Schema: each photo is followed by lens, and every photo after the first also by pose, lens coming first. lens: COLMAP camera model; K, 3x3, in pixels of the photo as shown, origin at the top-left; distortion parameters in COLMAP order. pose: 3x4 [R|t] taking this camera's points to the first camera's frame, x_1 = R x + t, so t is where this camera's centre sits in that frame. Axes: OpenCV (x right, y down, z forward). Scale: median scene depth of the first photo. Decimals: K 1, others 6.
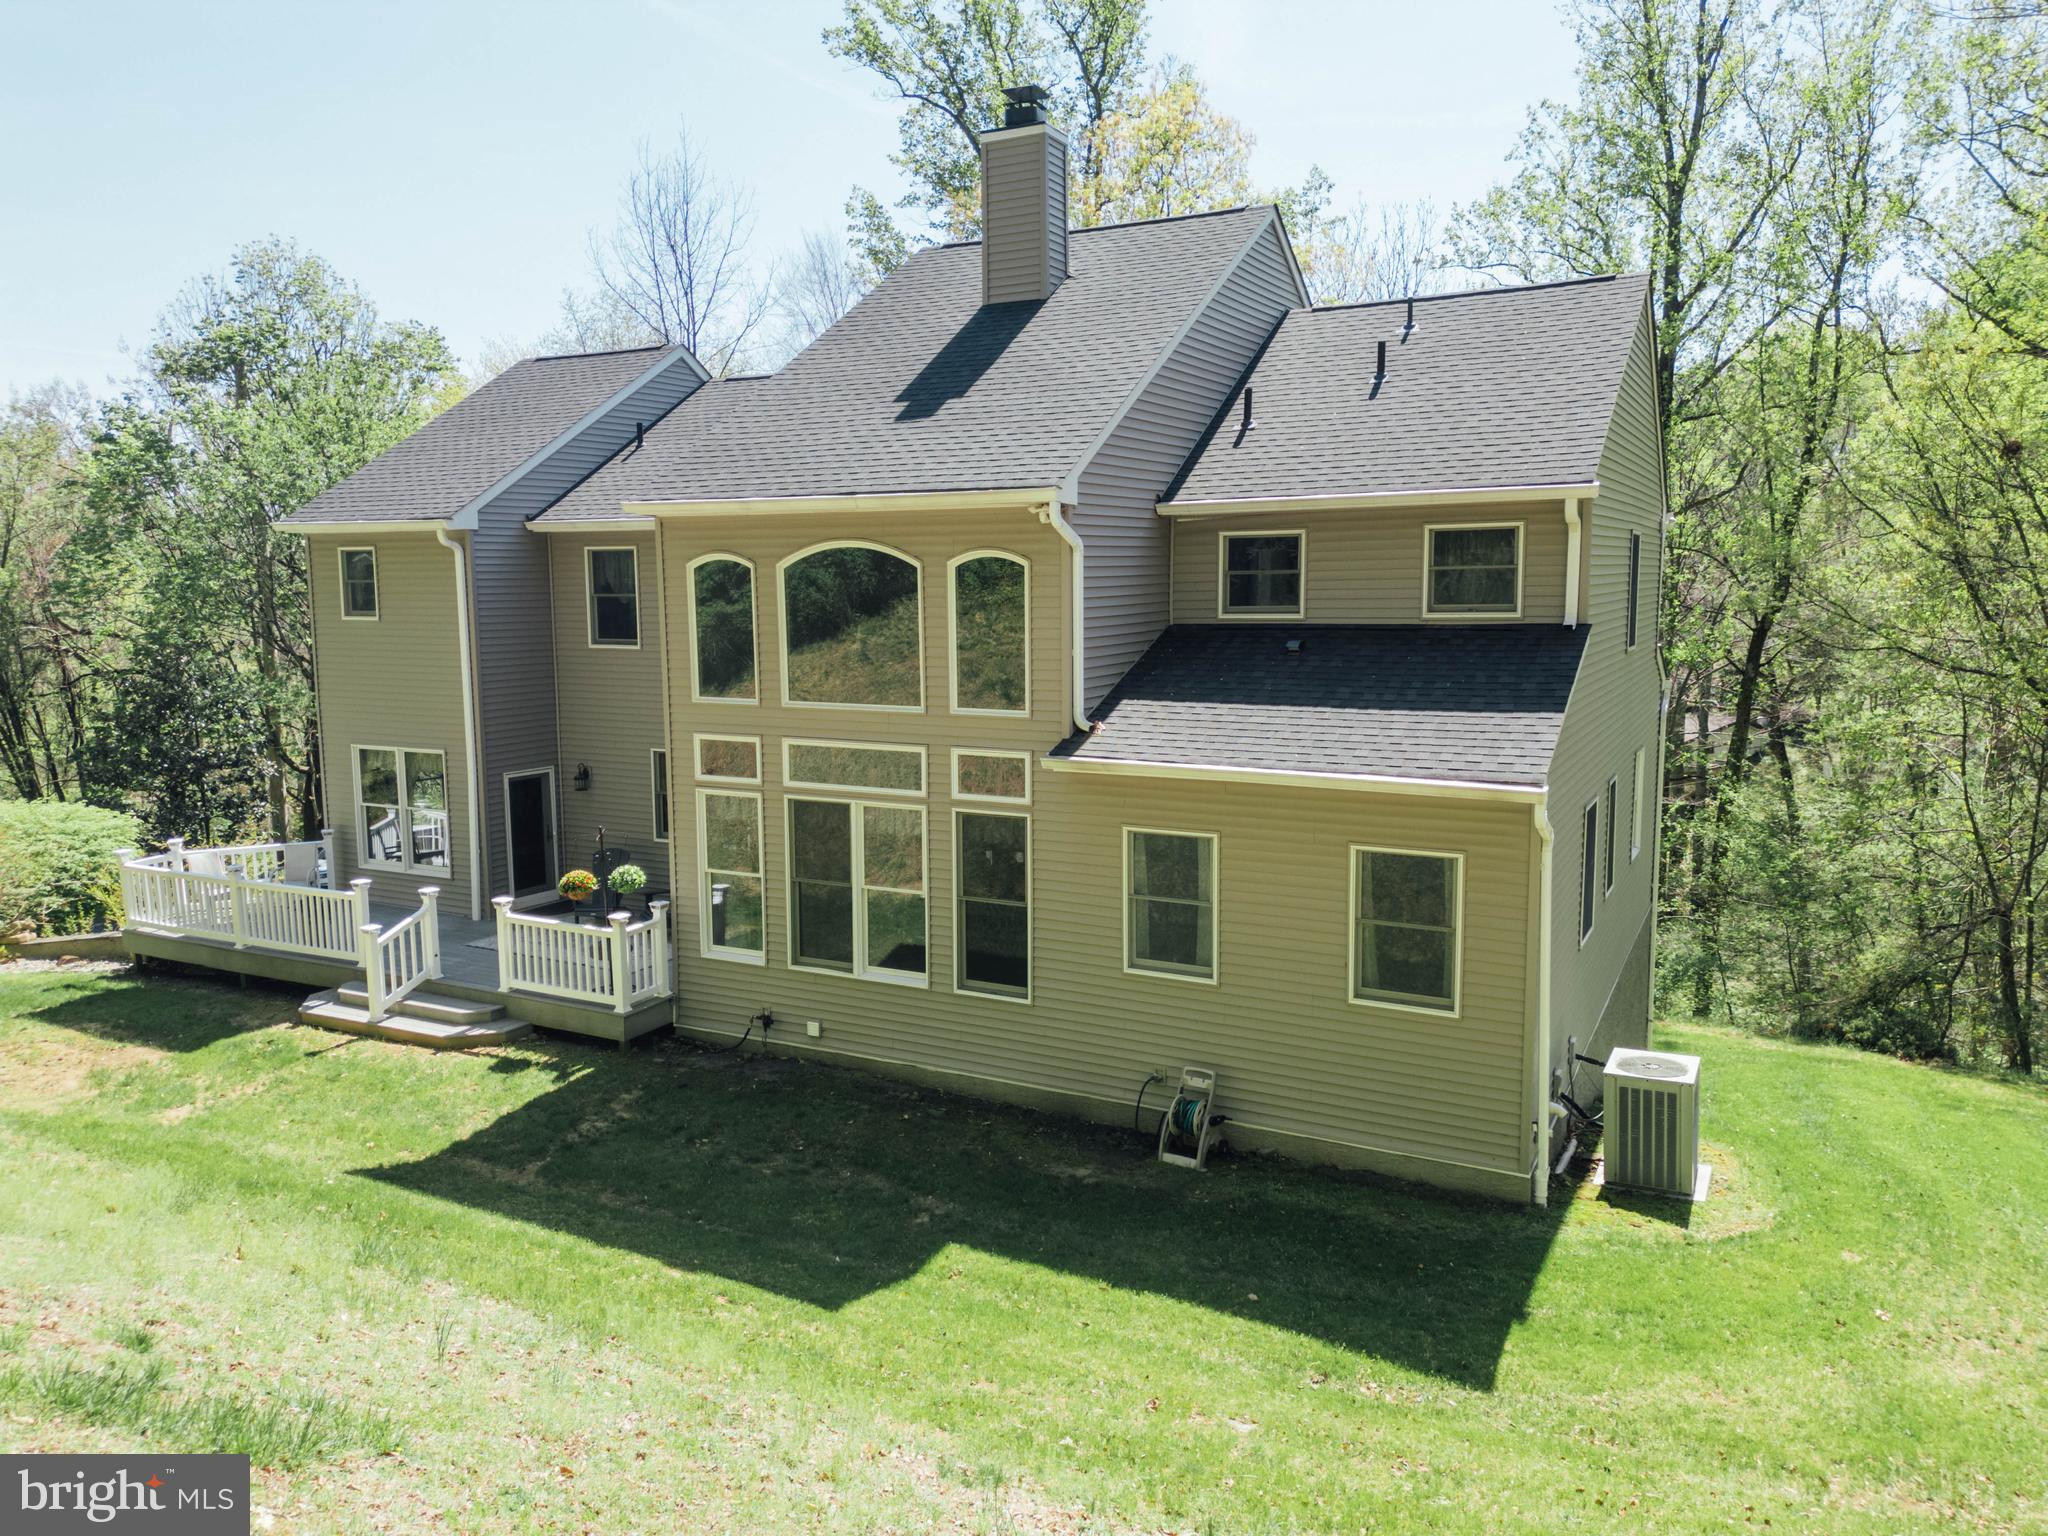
lens RADIAL K [[1434.3, 0, 1030.2], [0, 1434.3, 759.2], [0, 0, 1]] dist [0.069367, -0.058522]
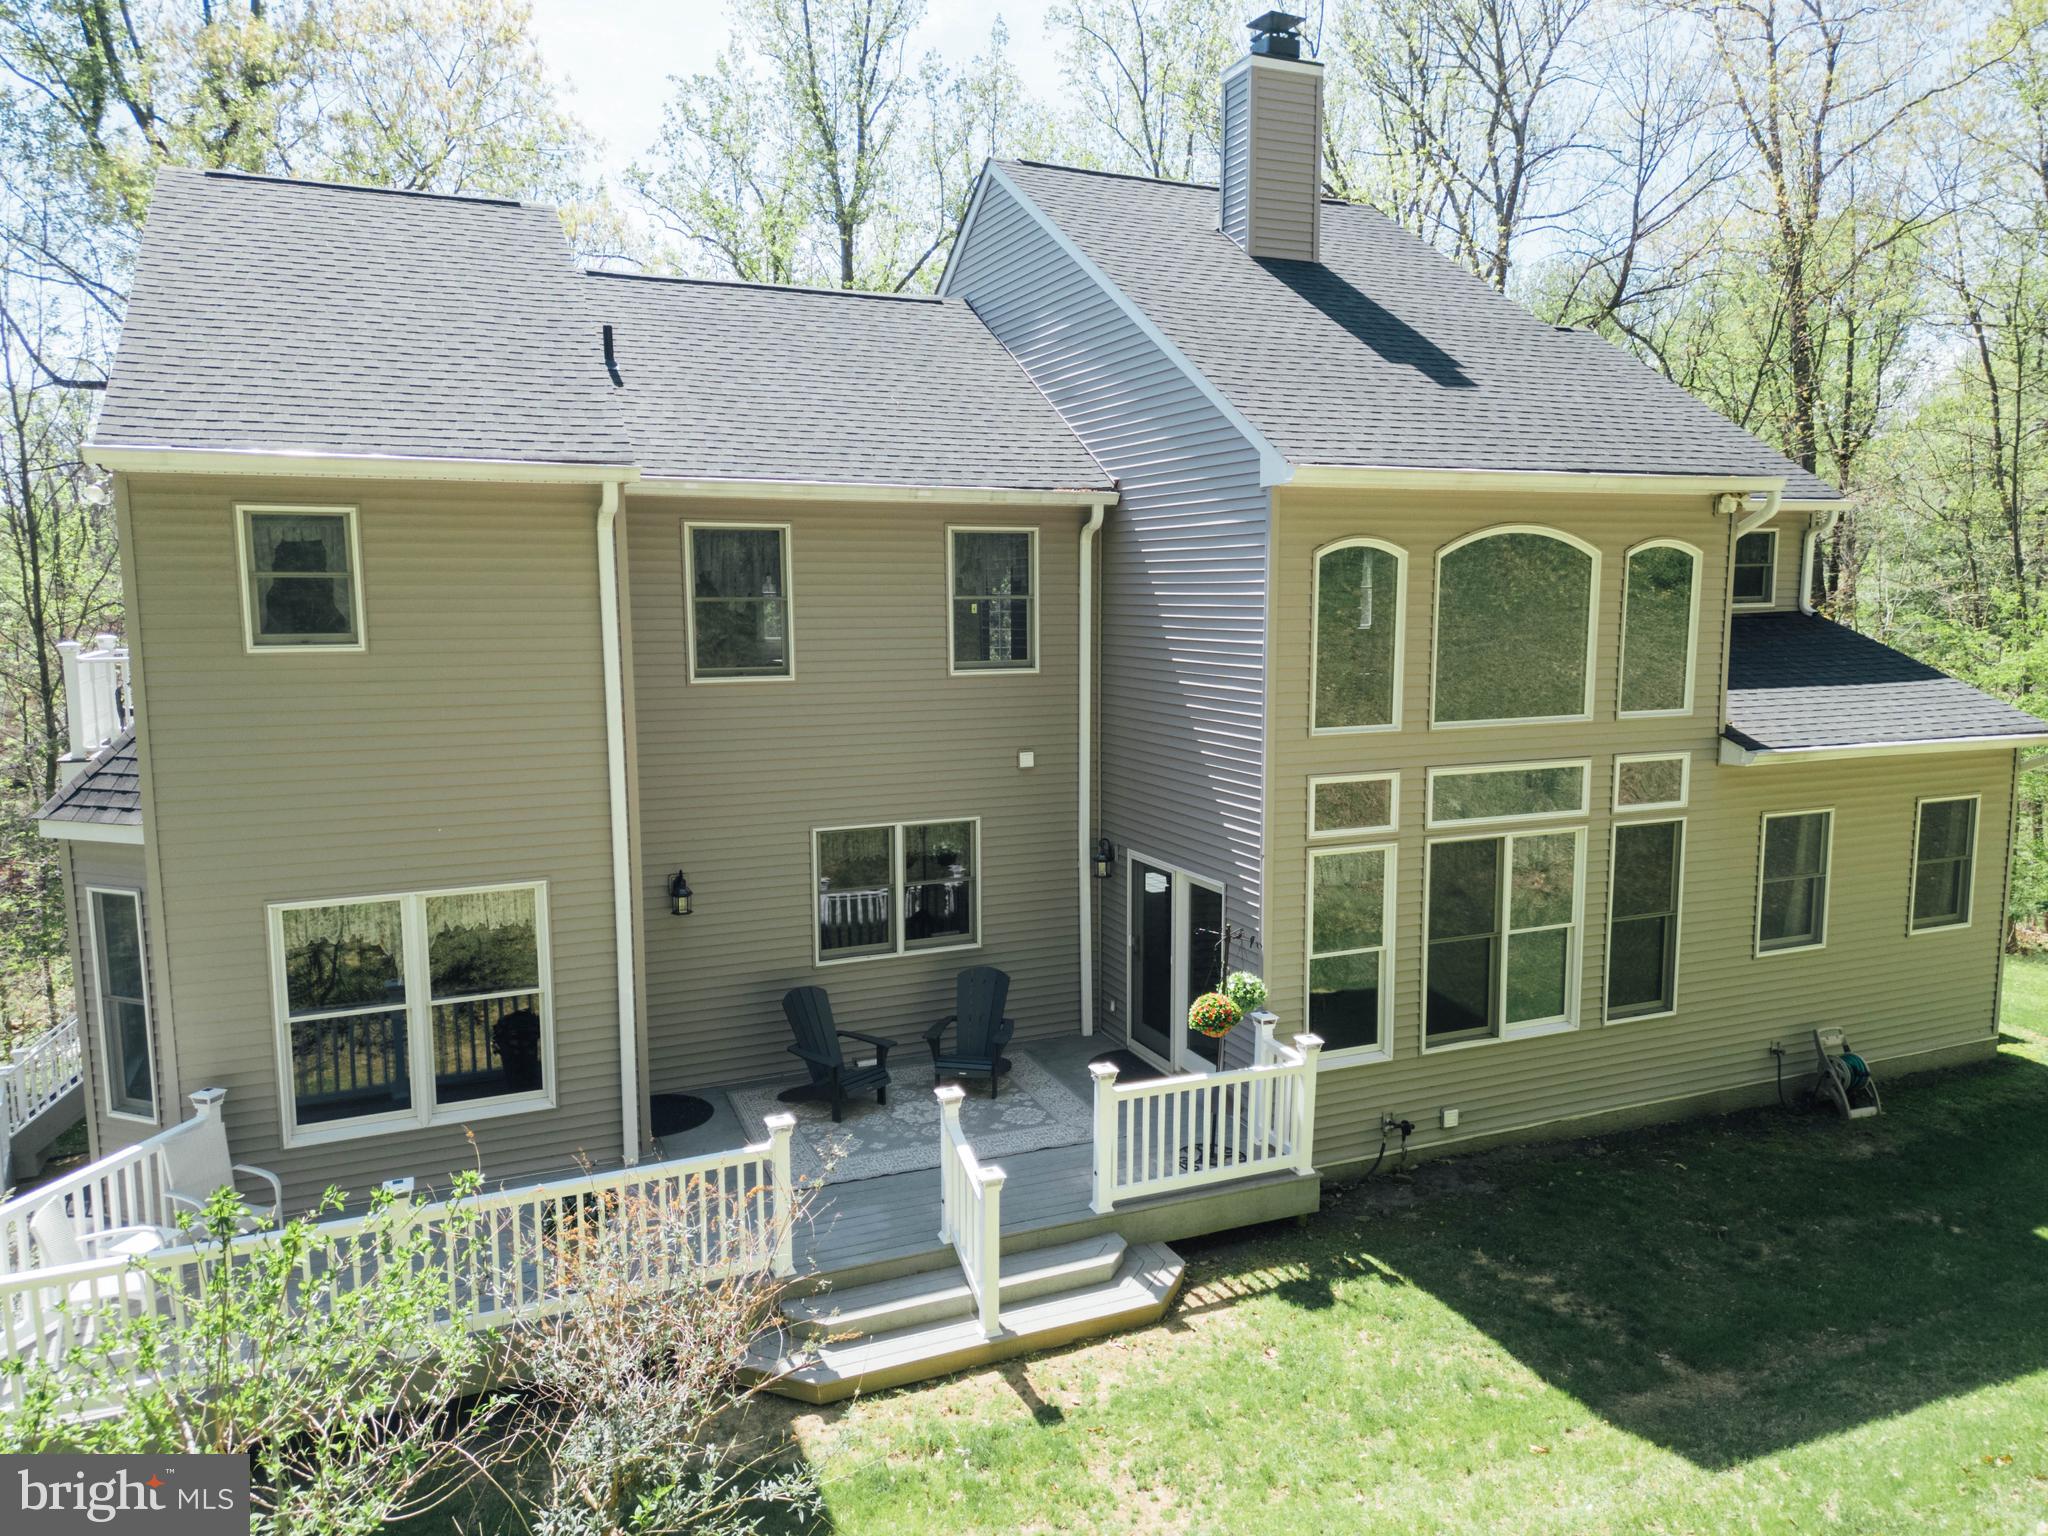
lens RADIAL K [[1434.3, 0, 1030.2], [0, 1434.3, 759.2], [0, 0, 1]] dist [0.069367, -0.058522]
pose [[0.627185, -0.095749, 0.772963, -0.943820], [0.096370, 0.994329, 0.044975, -0.079262], [-0.772885, 0.046283, 0.632856, 0.666297]]
